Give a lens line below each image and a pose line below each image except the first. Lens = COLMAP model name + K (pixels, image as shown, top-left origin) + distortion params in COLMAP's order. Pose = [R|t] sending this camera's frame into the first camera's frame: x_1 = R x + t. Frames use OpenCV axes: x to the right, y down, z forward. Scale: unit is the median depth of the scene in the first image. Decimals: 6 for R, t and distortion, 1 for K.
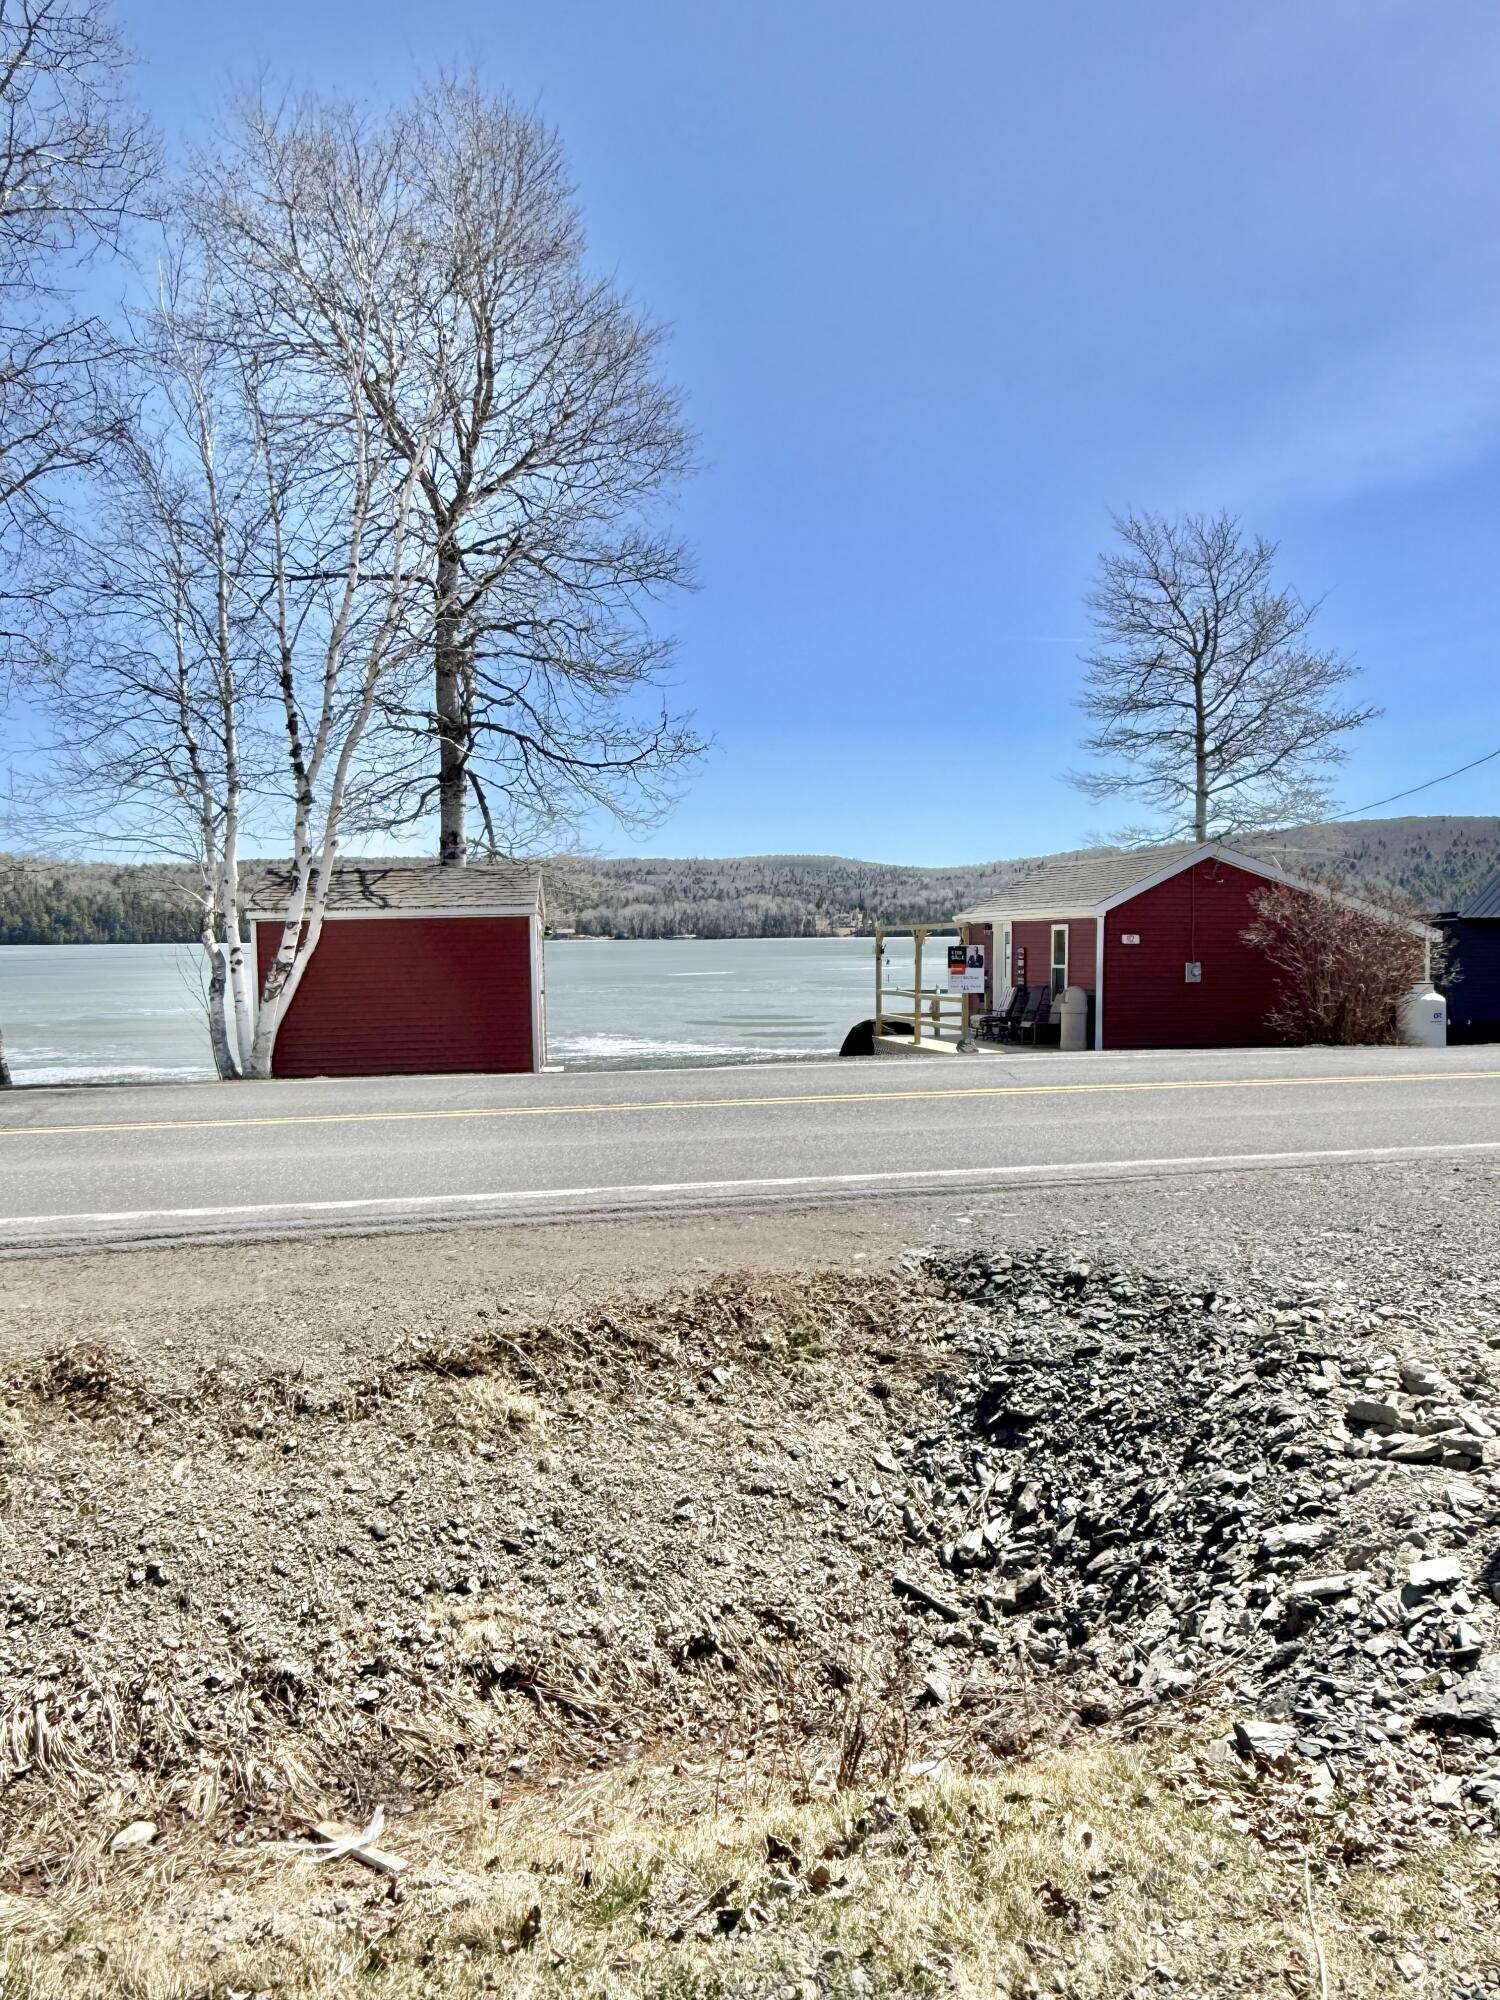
lens RADIAL K [[1404.7, 0, 750.0], [0, 1404.7, 1000.0], [0, 0, 1]] dist [0.003165, -0.000034]
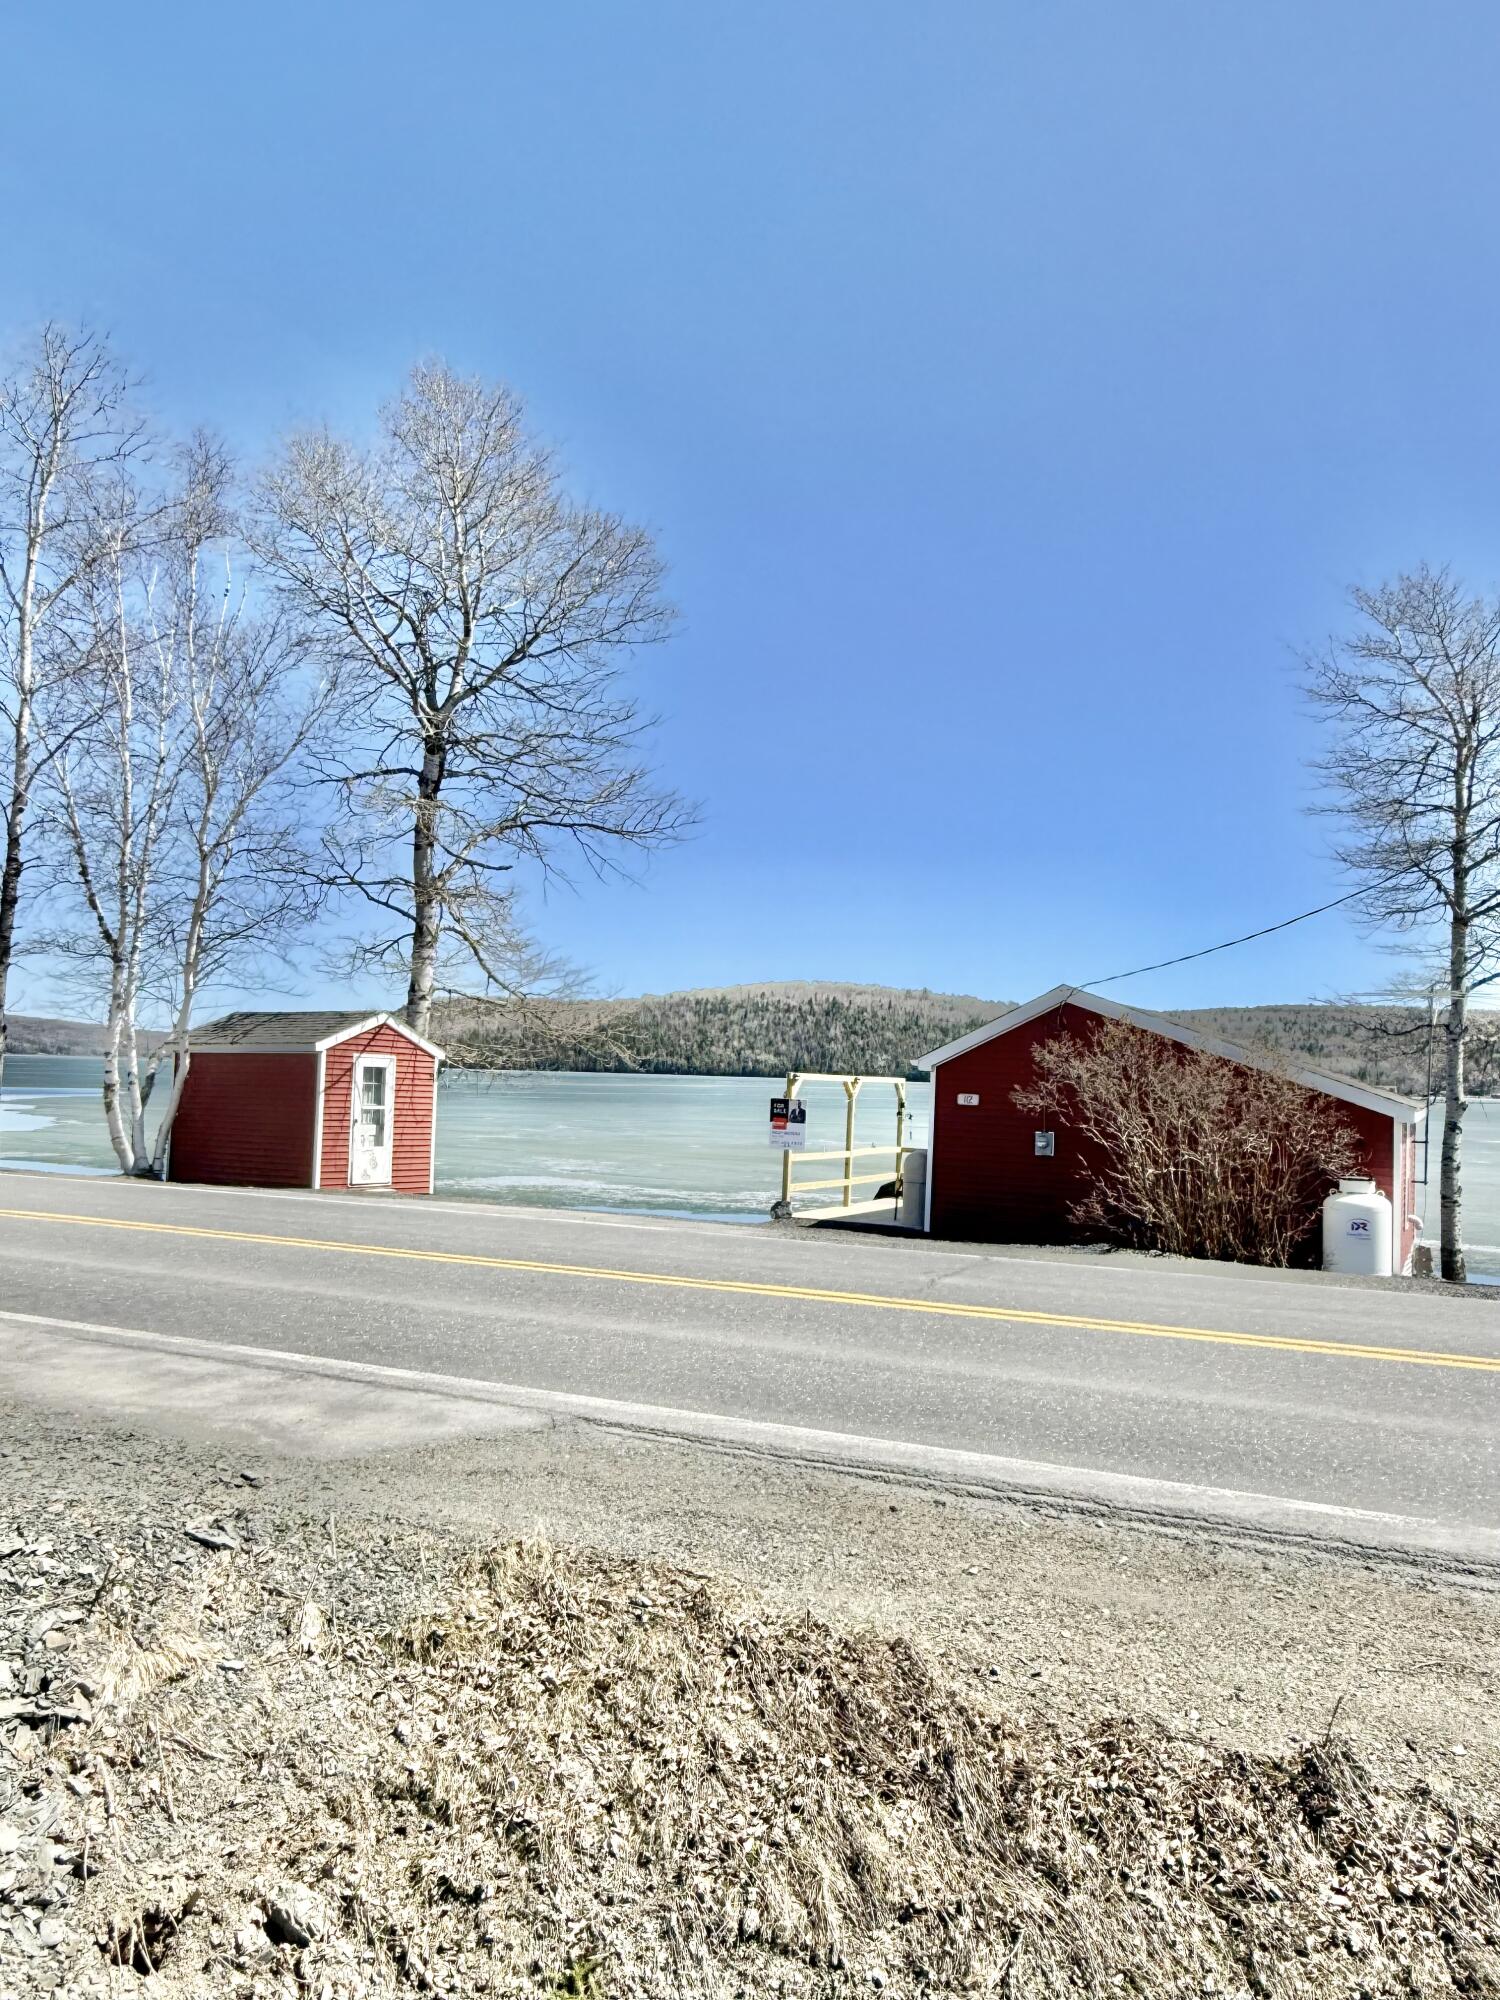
lens RADIAL K [[1404.7, 0, 750.0], [0, 1404.7, 1000.0], [0, 0, 1]] dist [0.003165, -0.000034]
pose [[0.800924, -0.002646, -0.598760, 0.687119], [-0.060303, 0.994549, -0.085059, -0.023168], [0.595721, 0.104233, 0.796399, 0.242867]]
